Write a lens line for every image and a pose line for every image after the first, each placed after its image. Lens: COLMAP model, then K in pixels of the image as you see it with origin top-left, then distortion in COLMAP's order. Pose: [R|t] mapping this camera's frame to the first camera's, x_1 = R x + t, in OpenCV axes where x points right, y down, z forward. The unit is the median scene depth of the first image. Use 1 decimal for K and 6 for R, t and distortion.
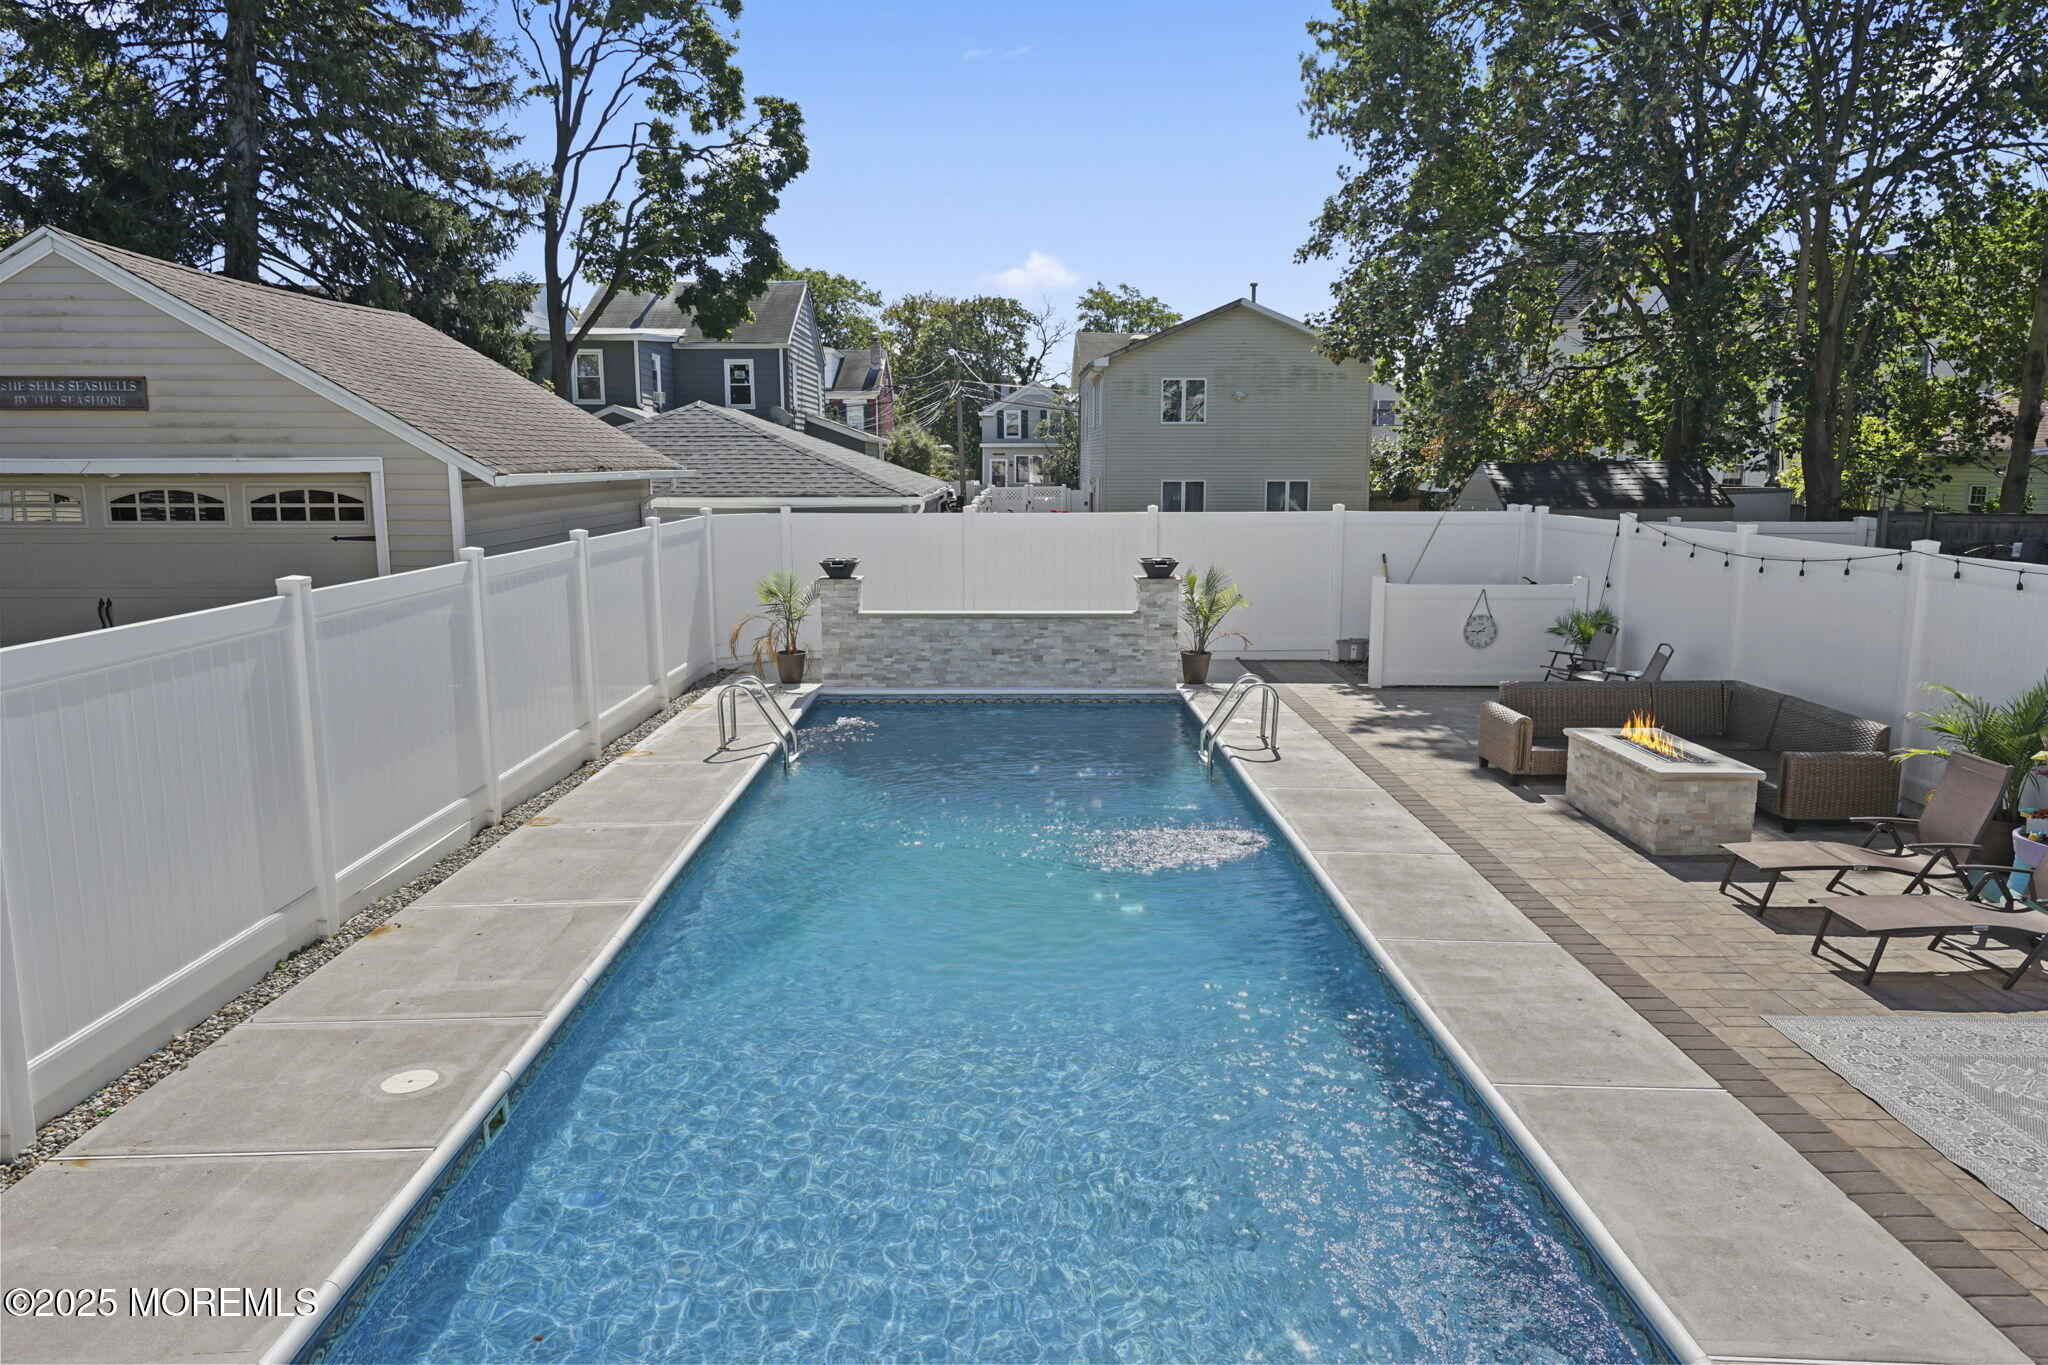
lens RADIAL K [[1375.6, 0, 1022.8], [0, 1375.6, 685.8], [0, 0, 1]] dist [0.011963, -0.003376]
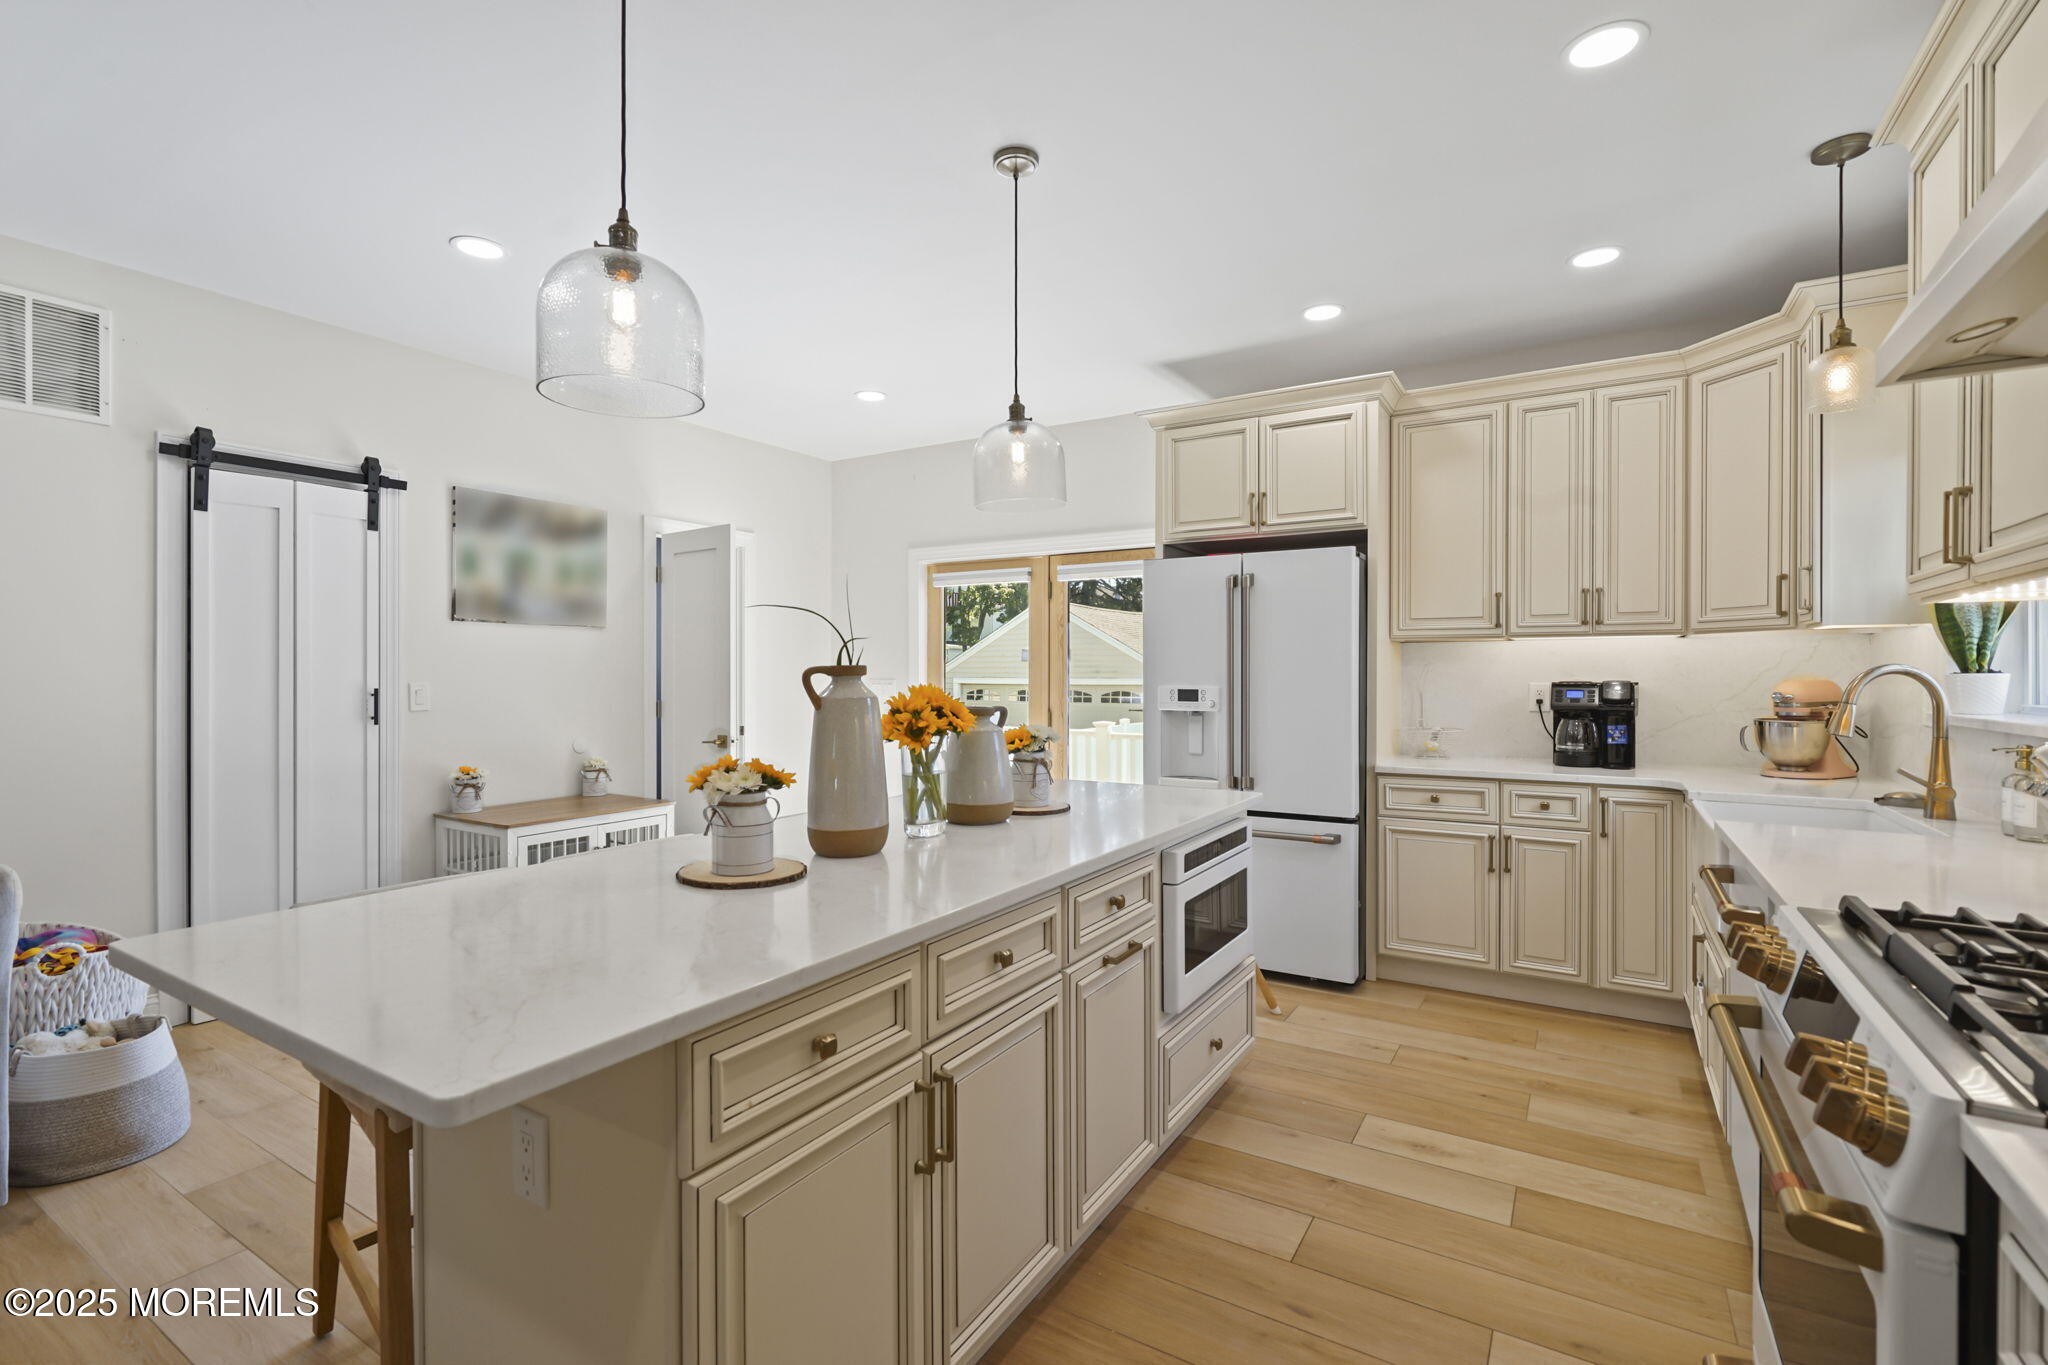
lens RADIAL K [[927.1, 0, 1006.1], [0, 927.1, 677.8], [0, 0, 1]] dist [-0.003532, -0.000254]
pose [[0.845521, 0.005426, -0.533915, 0.136003], [-0.089825, 0.987142, -0.132218, 0.049455], [0.526332, 0.159752, 0.835137, -0.341547]]
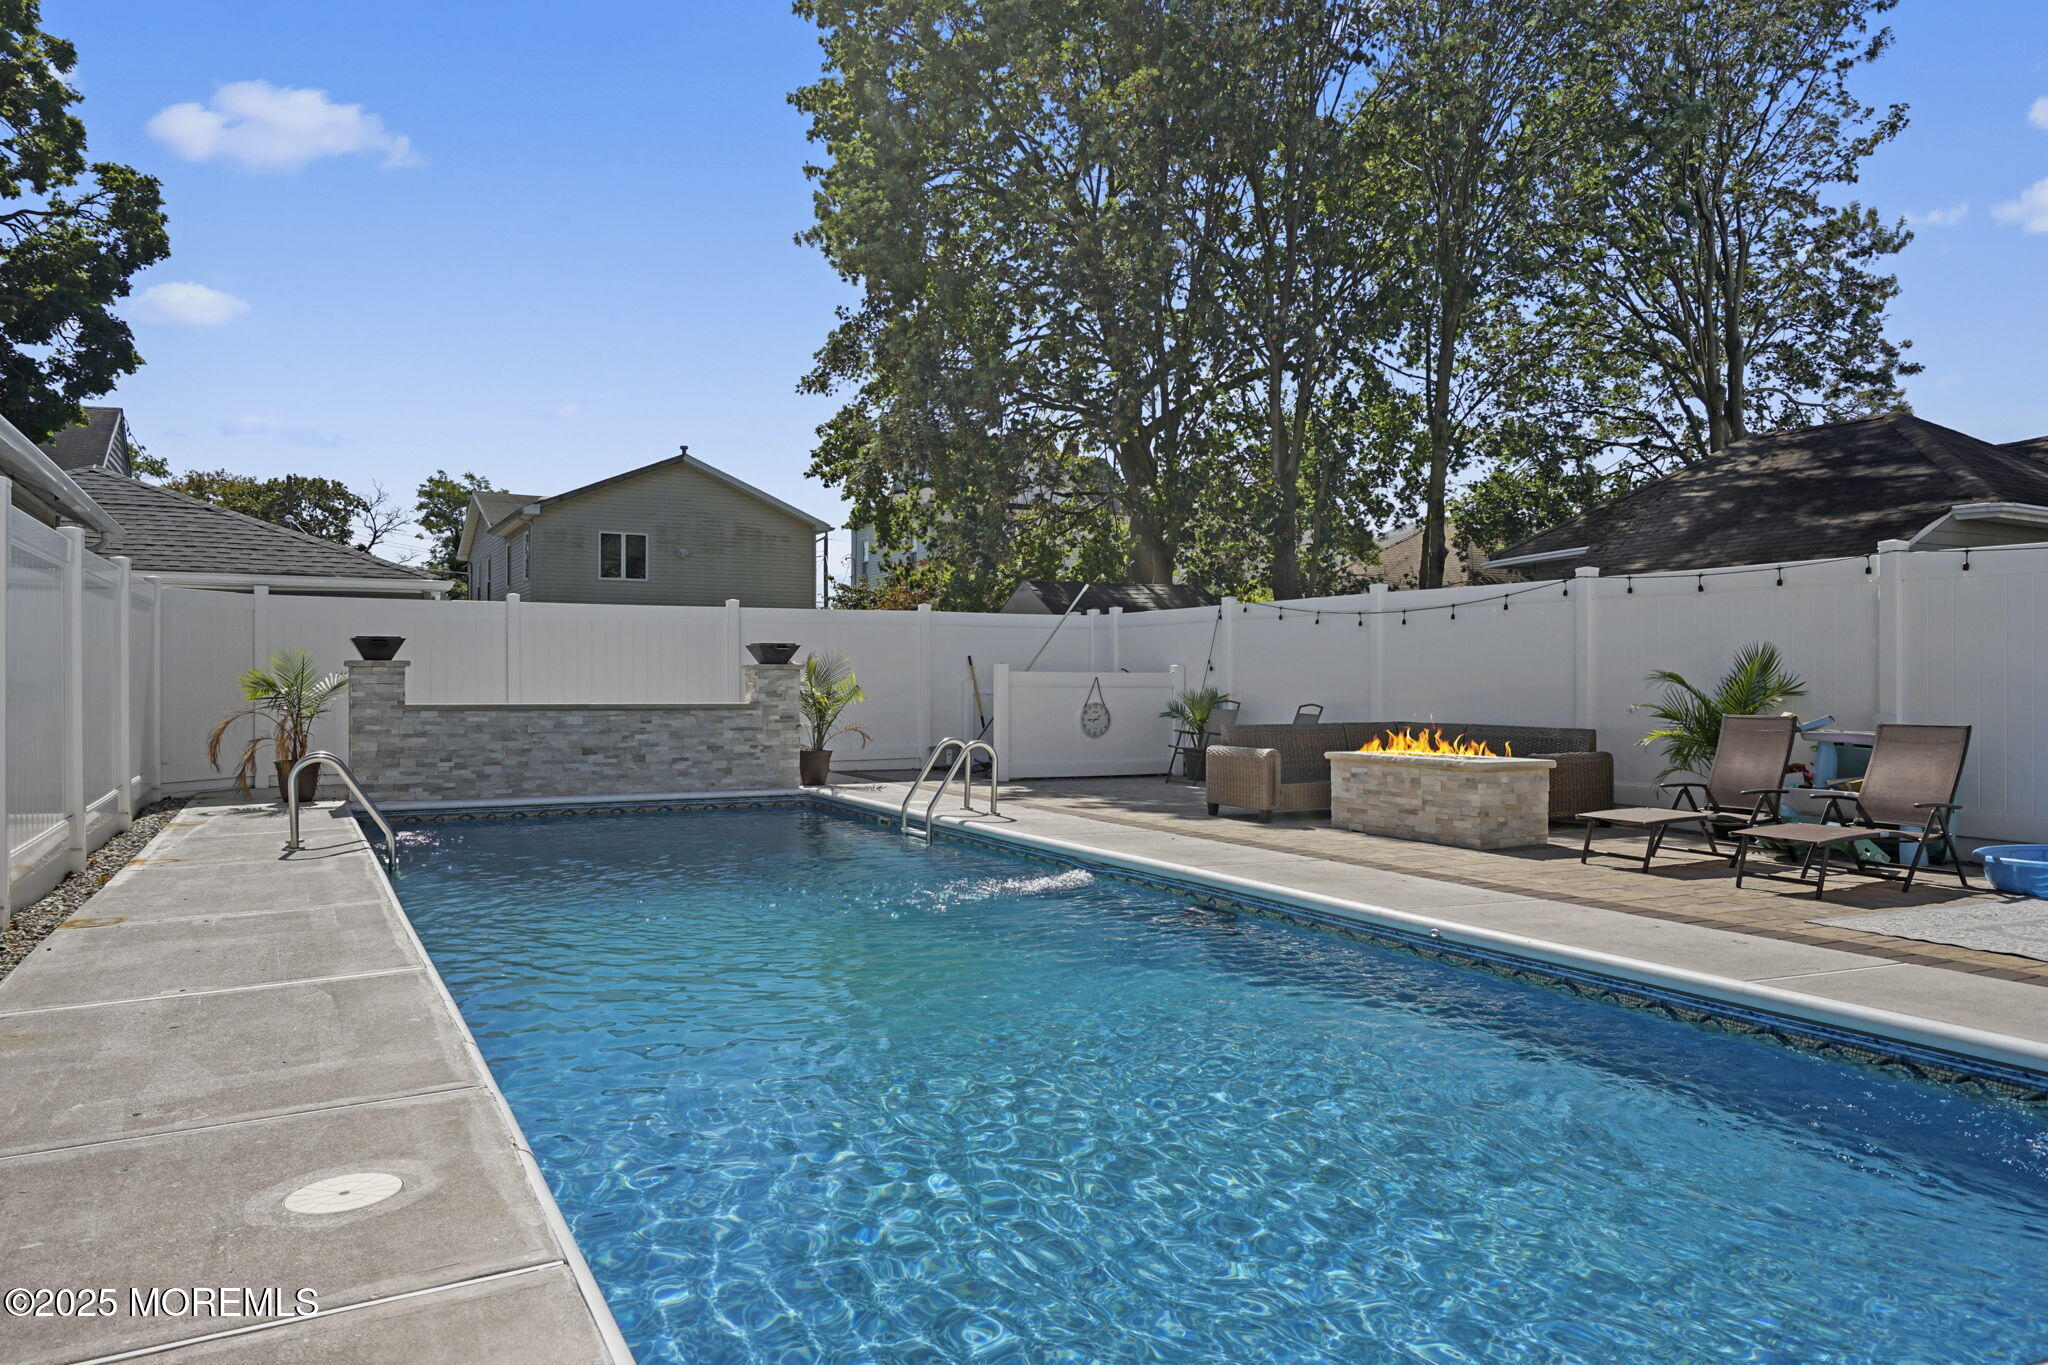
lens RADIAL K [[1375.6, 0, 1027.7], [0, 1375.6, 682.5], [0, 0, 1]] dist [0.011963, -0.003376]
pose [[0.885895, 0.001569, 0.463883, -0.143541], [0.072715, 0.987163, -0.142206, 0.060497], [-0.458152, 0.159711, 0.874408, 0.131114]]
